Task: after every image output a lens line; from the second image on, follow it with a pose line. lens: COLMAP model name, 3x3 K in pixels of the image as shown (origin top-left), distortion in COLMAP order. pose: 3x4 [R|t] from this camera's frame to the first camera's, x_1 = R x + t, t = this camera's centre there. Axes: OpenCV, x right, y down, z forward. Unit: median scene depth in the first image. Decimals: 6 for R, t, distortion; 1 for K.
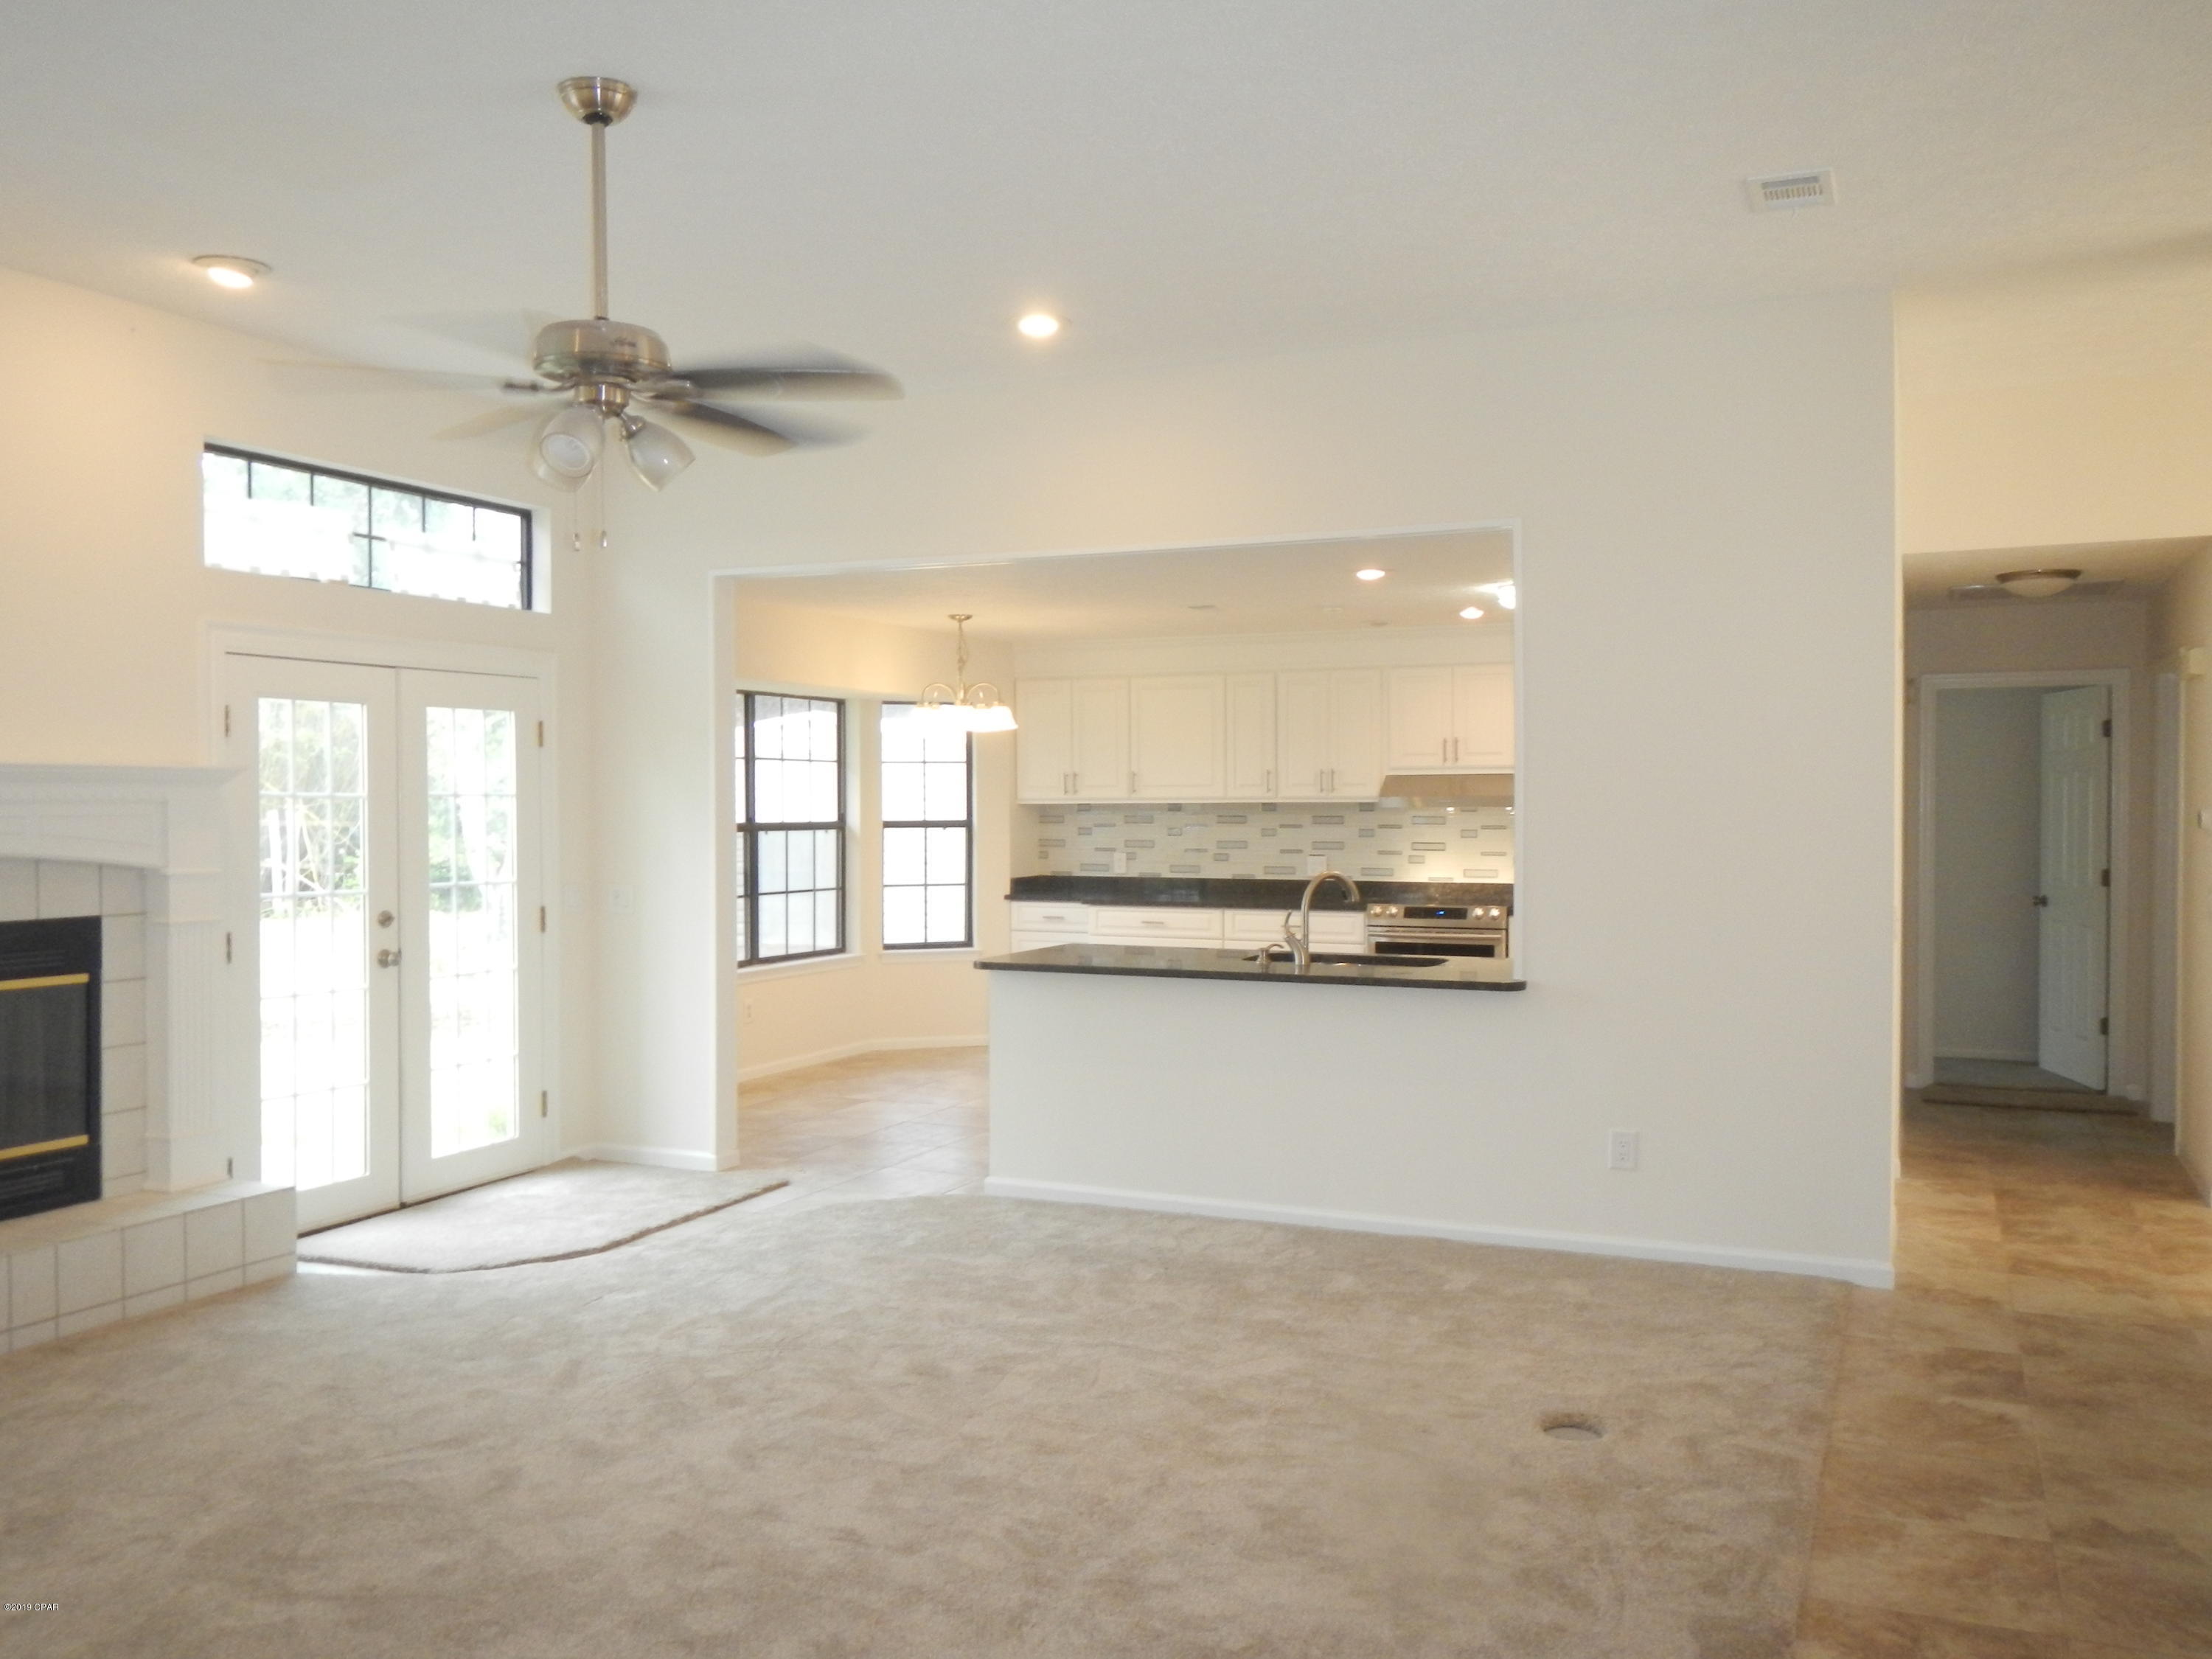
lens RADIAL K [[1768.5, 0, 1120.7], [0, 1768.5, 827.0], [0, 0, 1]] dist [-0.051474, 0.005692]
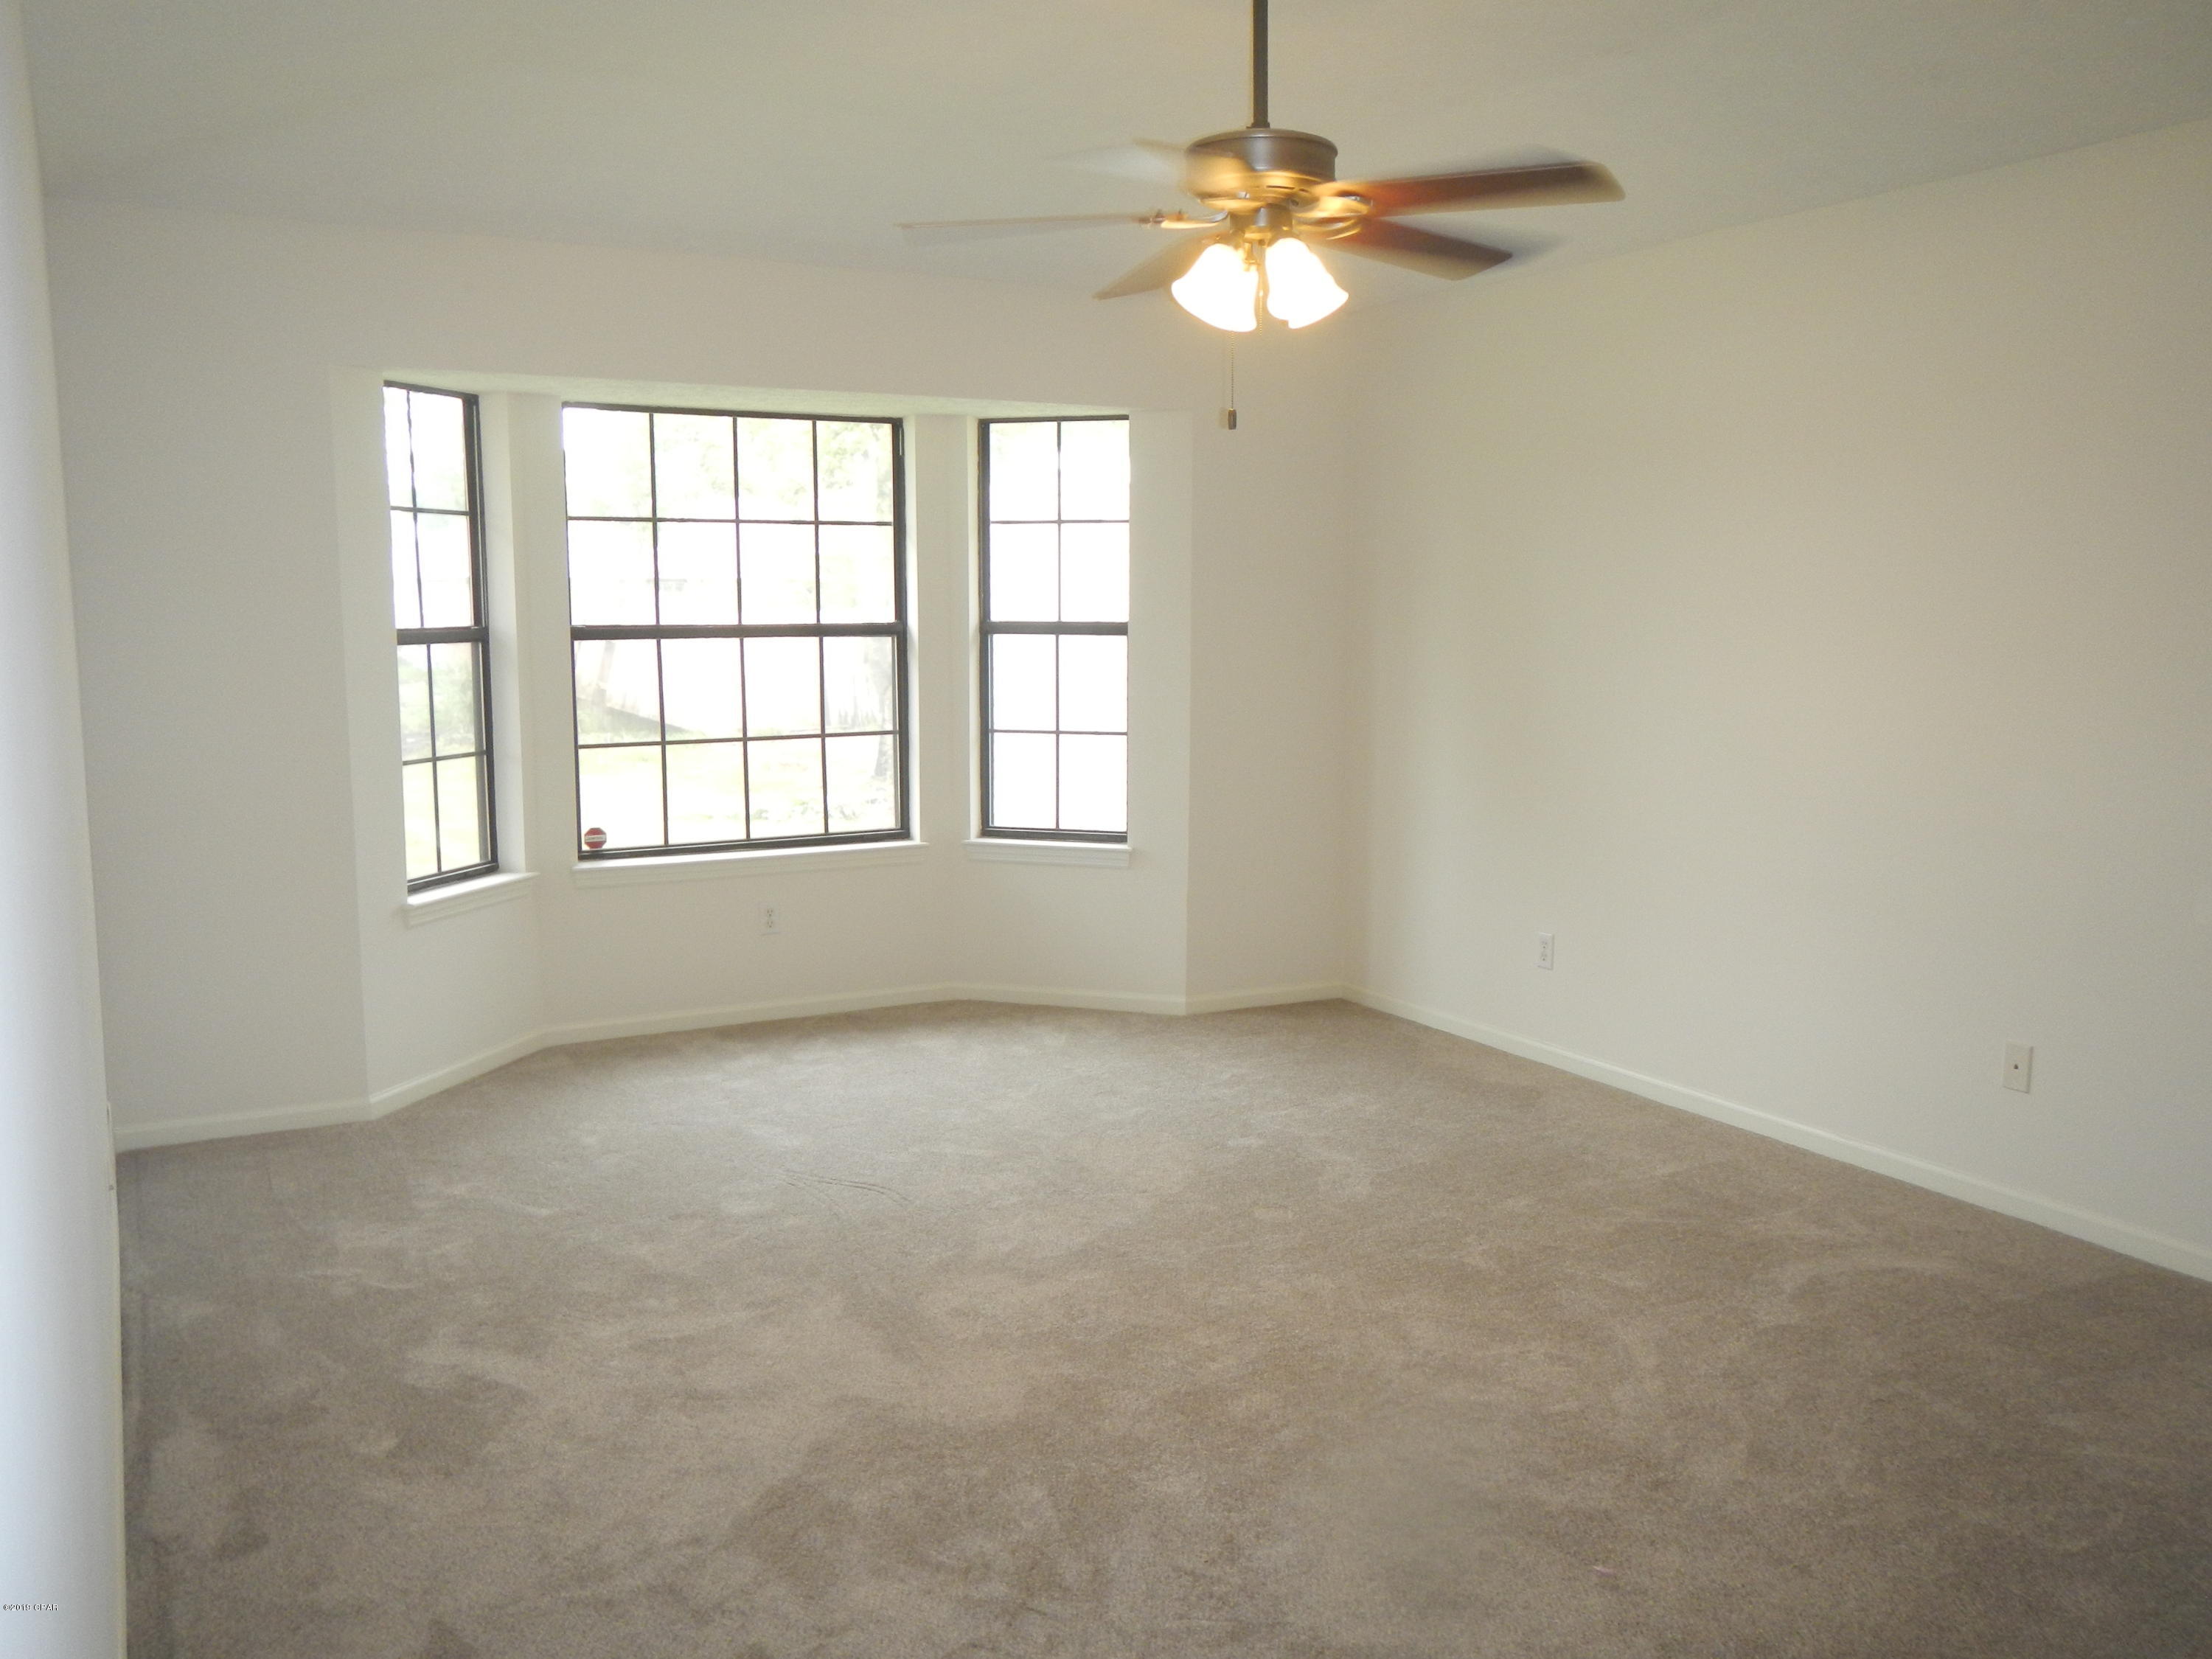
lens RADIAL K [[1768.5, 0, 1091.8], [0, 1768.5, 835.0], [0, 0, 1]] dist [-0.051474, 0.005692]
pose [[0.814078, 0.080960, -0.575084, 0.251027], [-0.010587, 0.992140, 0.124685, -0.007086], [0.580659, -0.095415, 0.808537, 0.551487]]
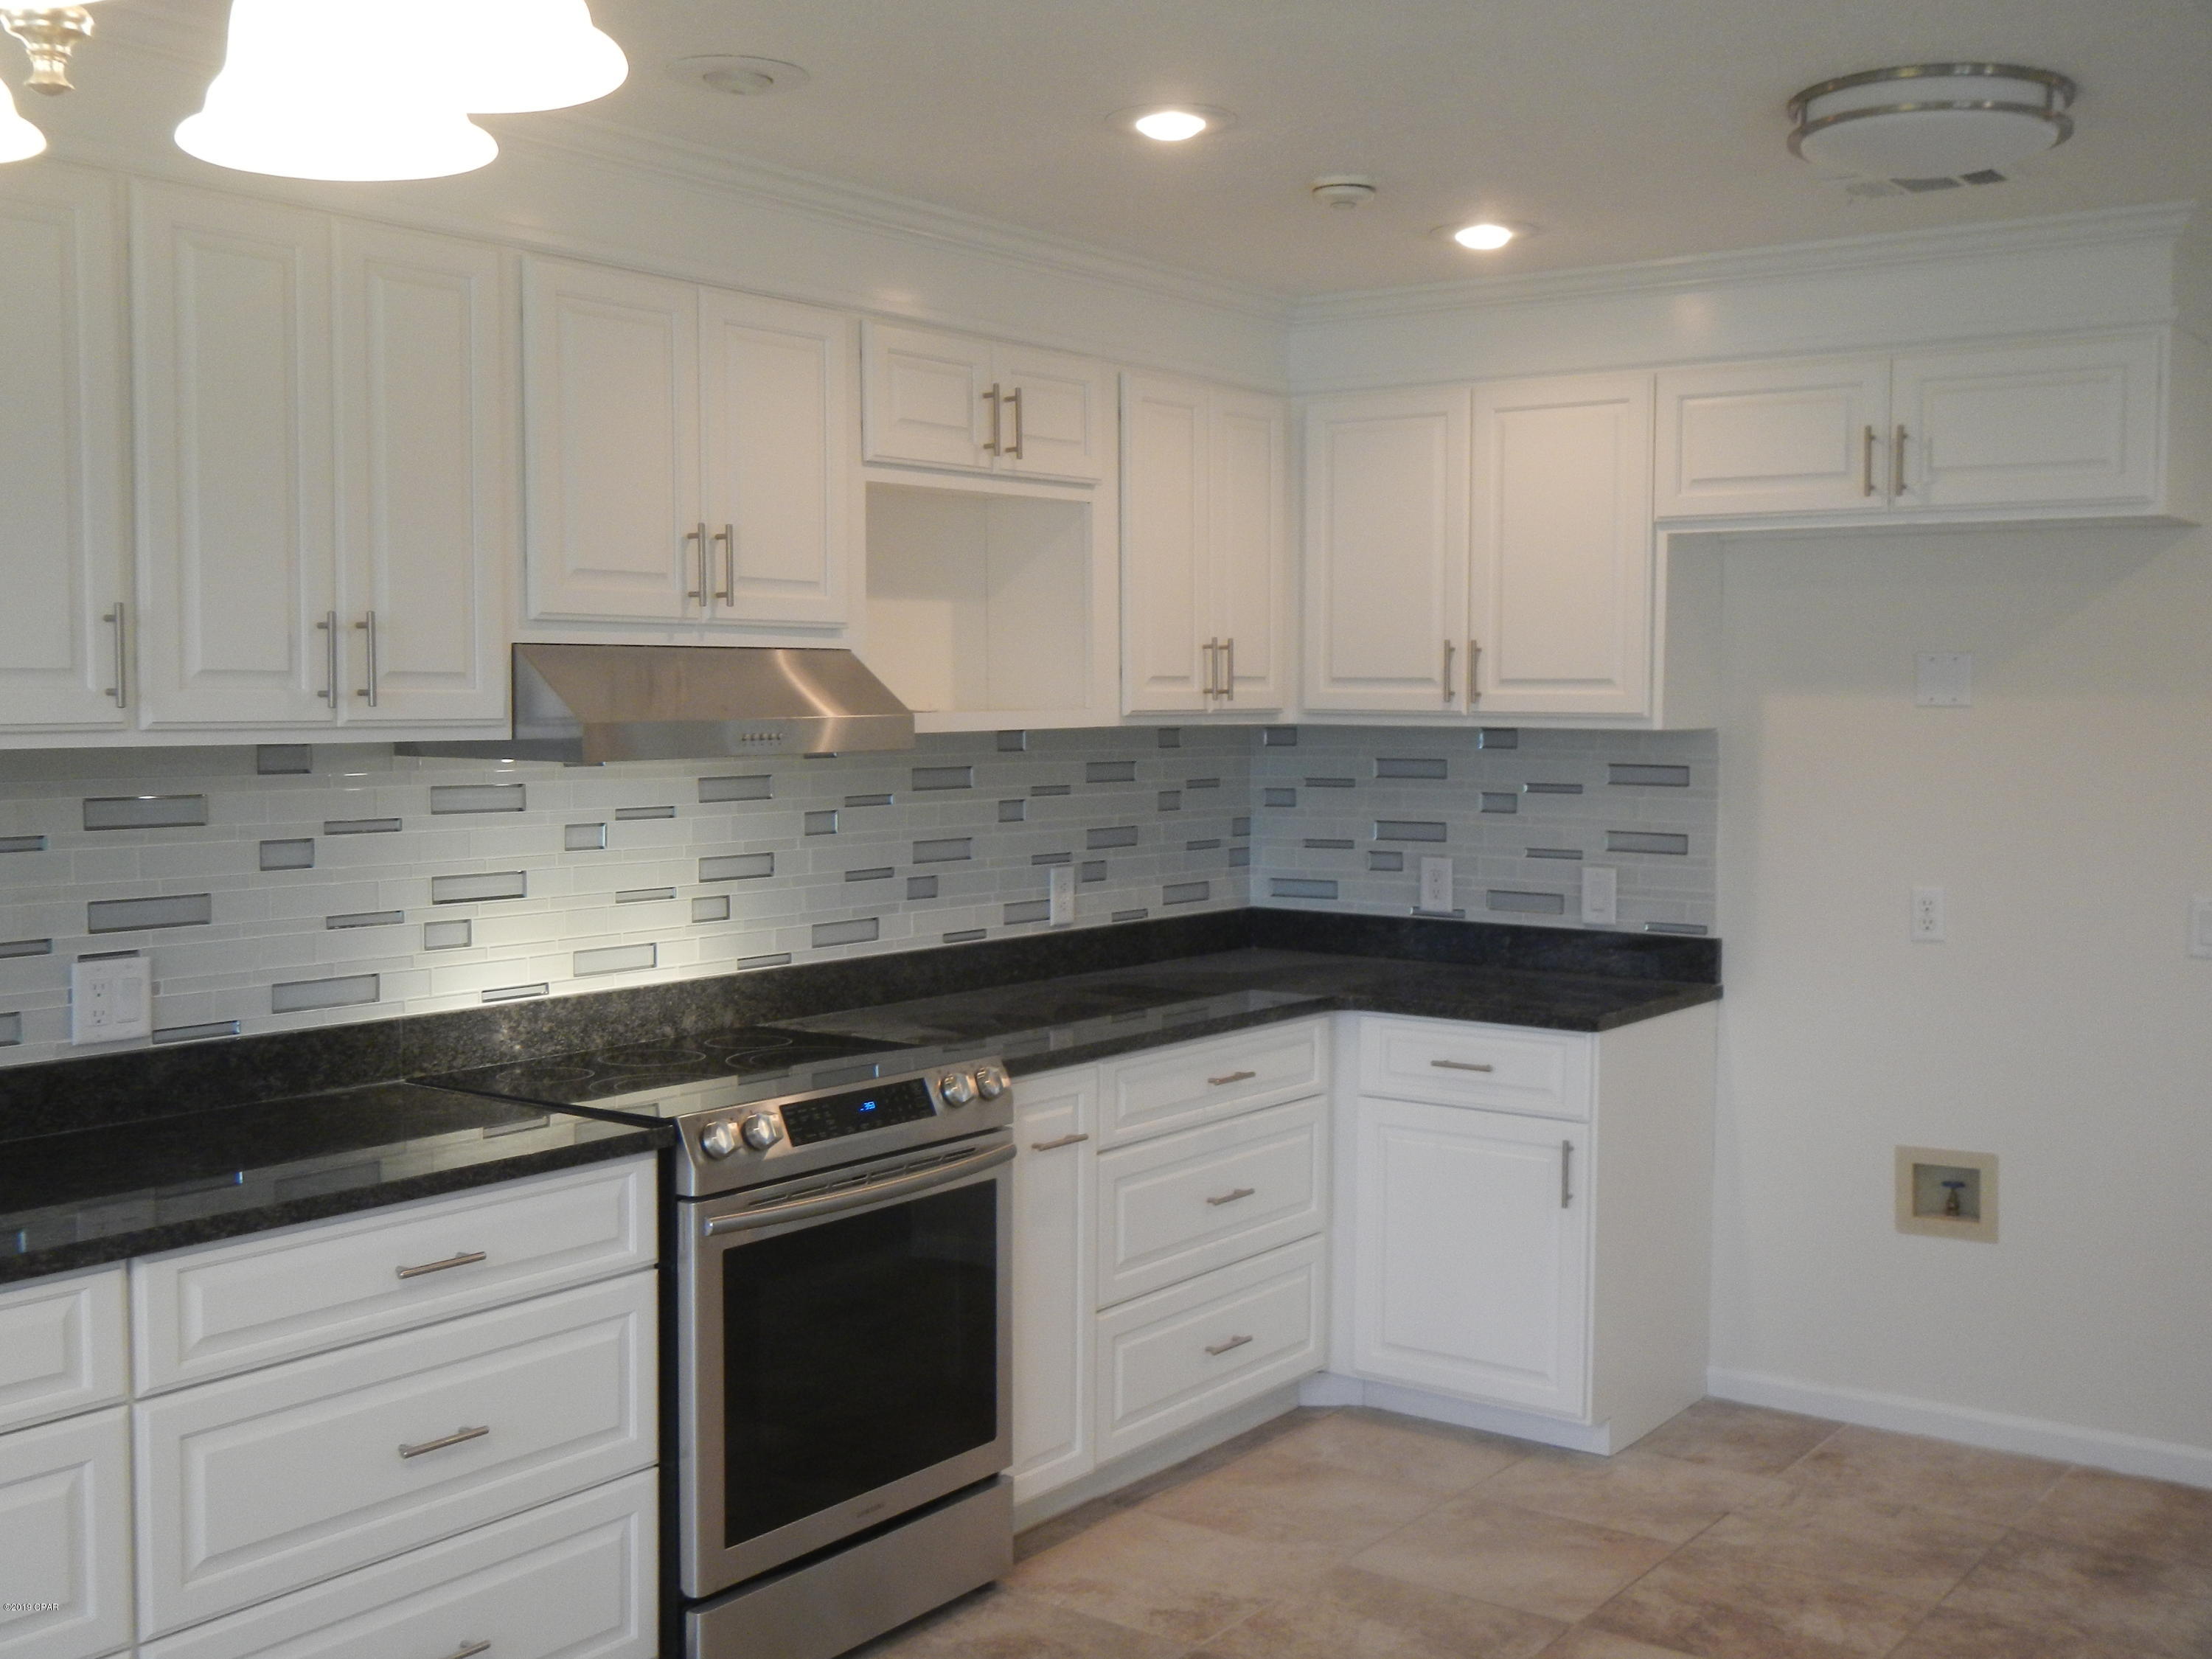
lens RADIAL K [[2325.6, 0, 1092.2], [0, 2325.6, 825.1], [0, 0, 1]] dist [-0.003148, 0.000000]
pose [[0.215964, -0.048820, 0.975180, -0.178717], [0.012010, 0.998807, 0.047343, -0.016279], [-0.976327, 0.001488, 0.216292, 0.806039]]
